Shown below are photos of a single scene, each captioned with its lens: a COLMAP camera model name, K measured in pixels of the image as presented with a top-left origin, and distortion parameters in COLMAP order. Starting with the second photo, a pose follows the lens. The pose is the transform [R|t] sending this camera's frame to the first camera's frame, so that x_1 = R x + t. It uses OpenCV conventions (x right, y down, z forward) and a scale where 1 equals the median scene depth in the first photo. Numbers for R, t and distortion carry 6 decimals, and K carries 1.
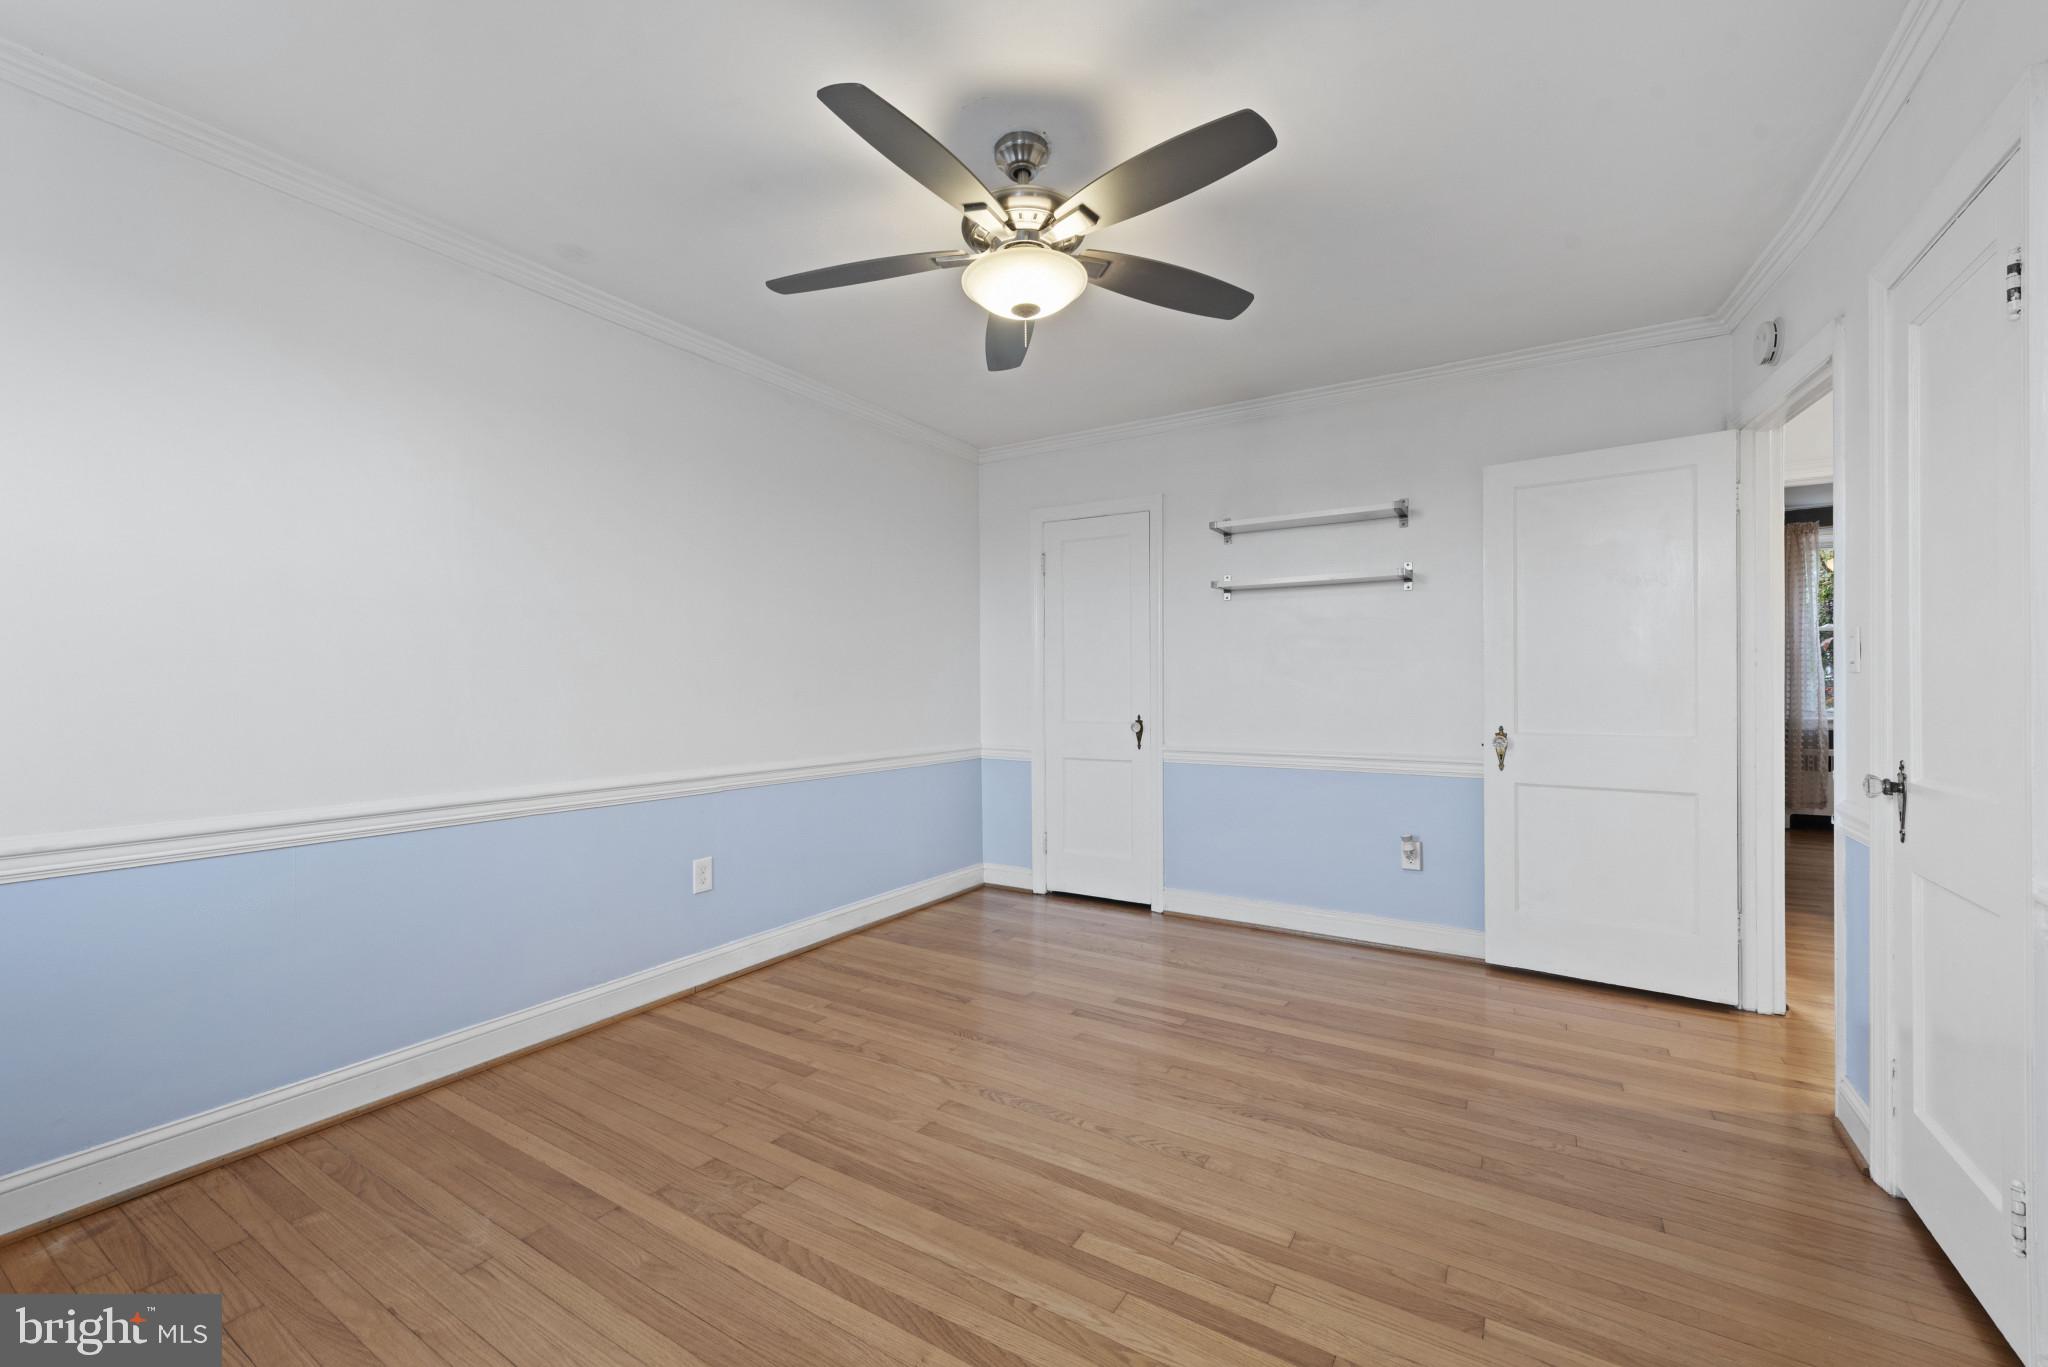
lens RADIAL K [[833.5, 0, 1019.9], [0, 833.5, 677.9], [0, 0, 1]] dist [0.014540, -0.006049]
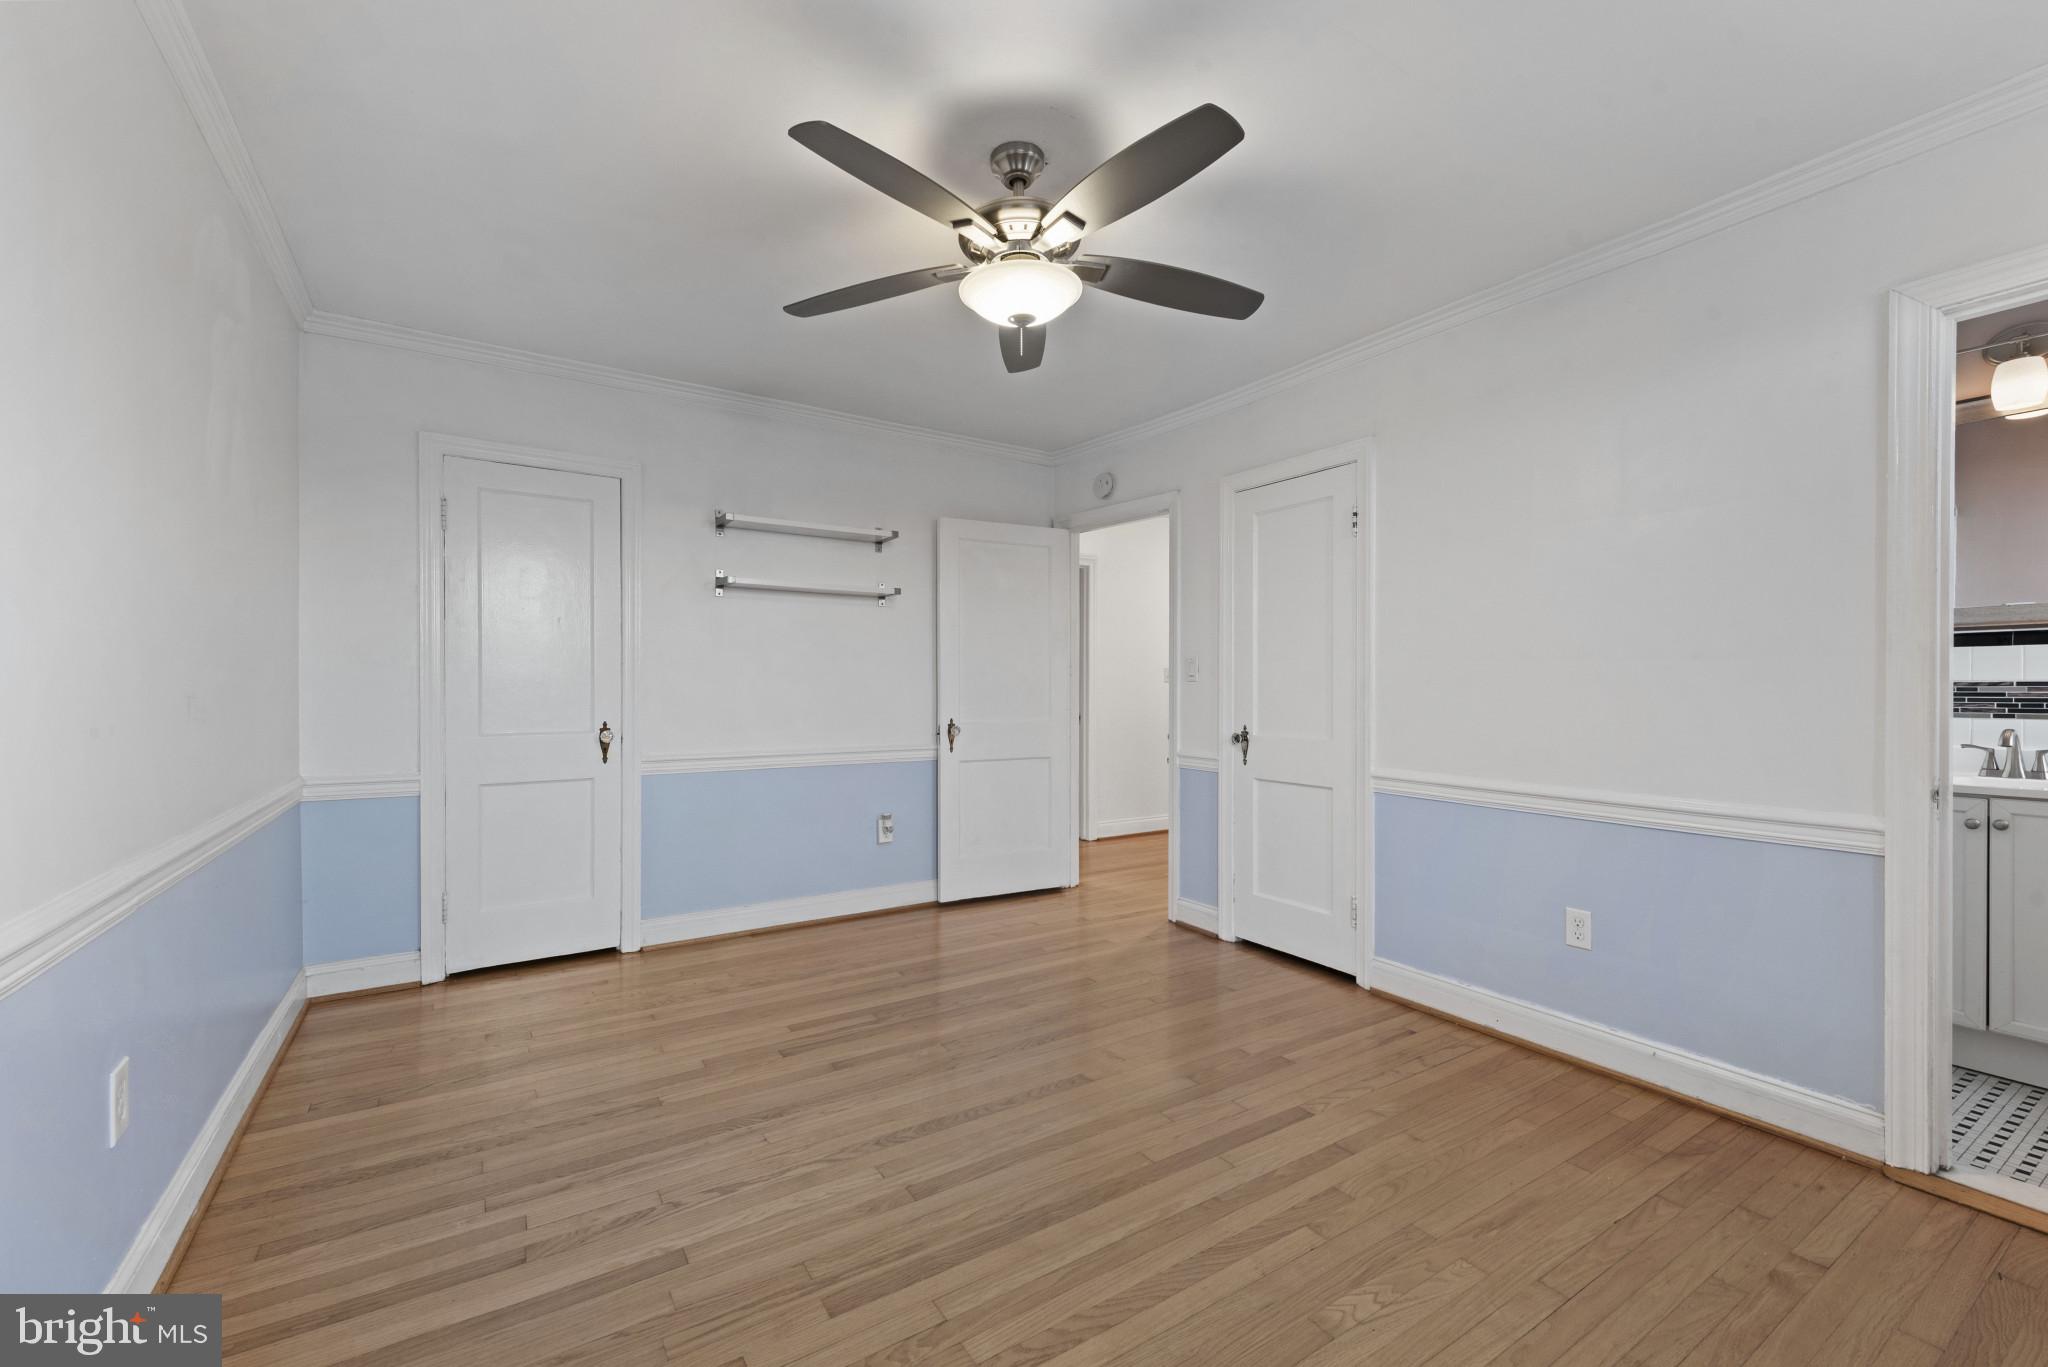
lens RADIAL K [[833.5, 0, 1030.4], [0, 833.5, 682.5], [0, 0, 1]] dist [0.014540, -0.006049]
pose [[0.423887, 0.005967, 0.905695, -0.580865], [-0.011061, 0.999938, -0.001412, 0.001789], [-0.905647, -0.009419, 0.423927, 0.353968]]
